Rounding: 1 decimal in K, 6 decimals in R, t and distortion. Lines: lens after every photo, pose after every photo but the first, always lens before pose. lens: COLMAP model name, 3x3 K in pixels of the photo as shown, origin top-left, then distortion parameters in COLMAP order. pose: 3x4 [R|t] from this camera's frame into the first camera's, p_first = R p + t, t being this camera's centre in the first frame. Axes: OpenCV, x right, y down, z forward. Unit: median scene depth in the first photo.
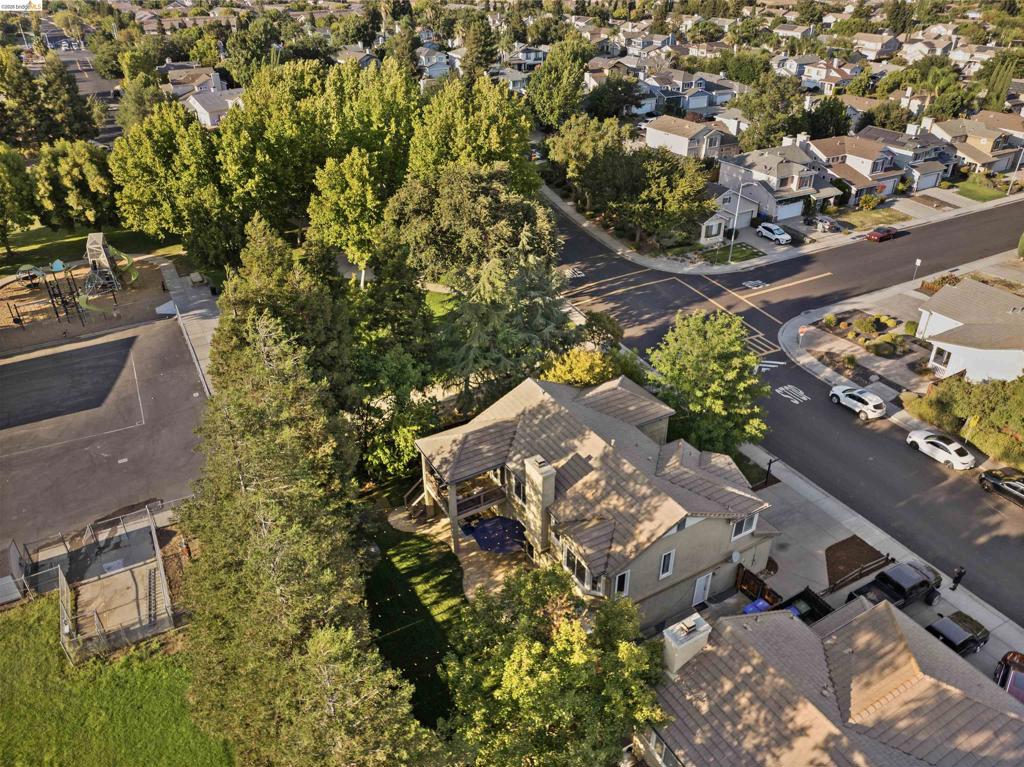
lens RADIAL K [[729.0, 0, 512.0], [0, 729.0, 383.5], [0, 0, 1]] dist [-0.044969, 0.012924]
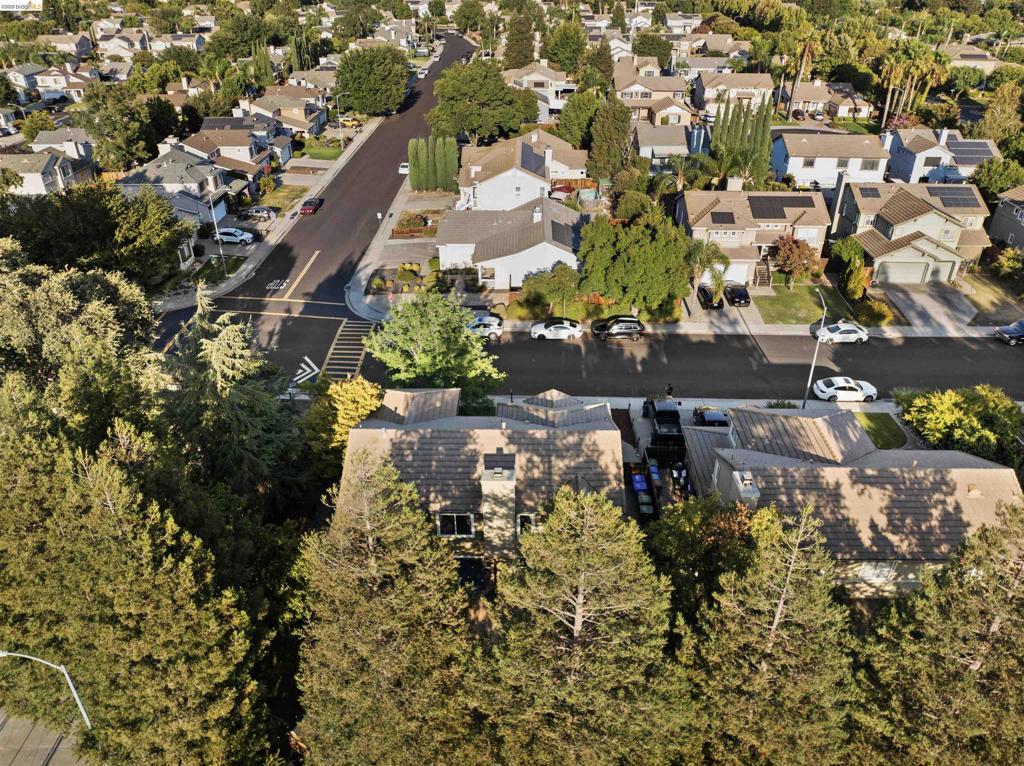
lens RADIAL K [[751.0, 0, 511.7], [0, 751.0, 370.6], [0, 0, 1]] dist [-0.034961, 0.004807]
pose [[0.514333, -0.425629, 0.744514, -0.297099], [0.442930, 0.875233, 0.194369, -0.090847], [-0.734353, 0.229797, 0.638685, 0.153059]]
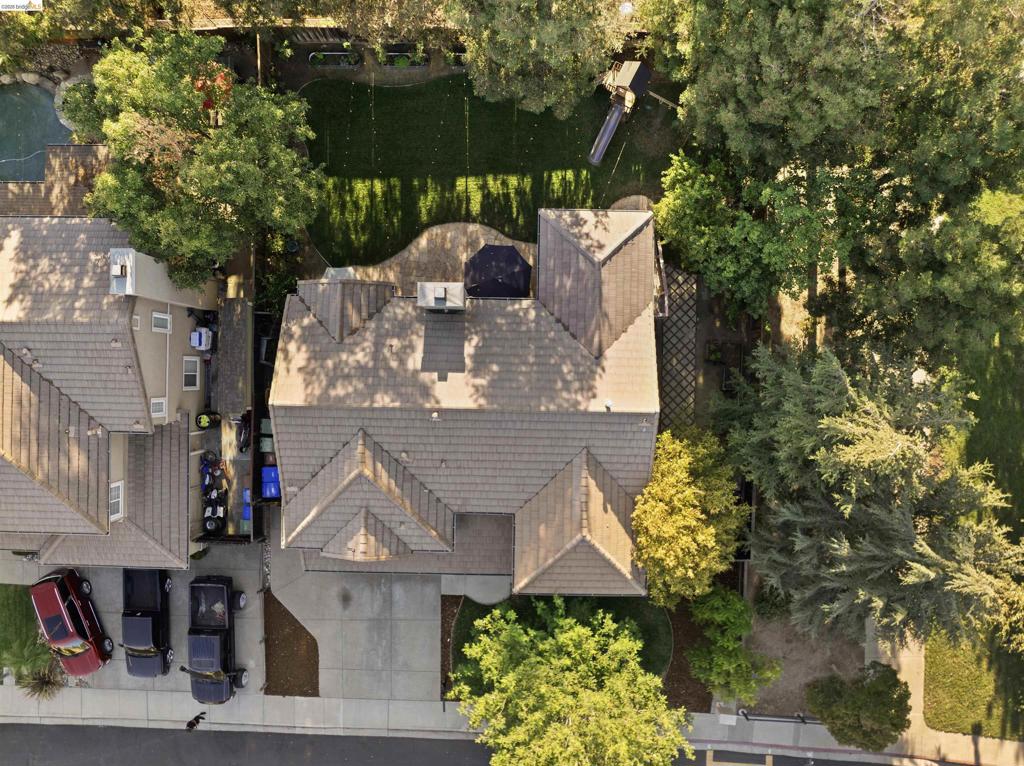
lens RADIAL K [[751.0, 0, 511.7], [0, 751.0, 370.6], [0, 0, 1]] dist [-0.034961, 0.004807]
pose [[-0.511744, 0.859038, 0.013122, 0.027660], [-0.432767, -0.270941, 0.859828, -0.276528], [0.742179, 0.434333, 0.510416, 0.331681]]
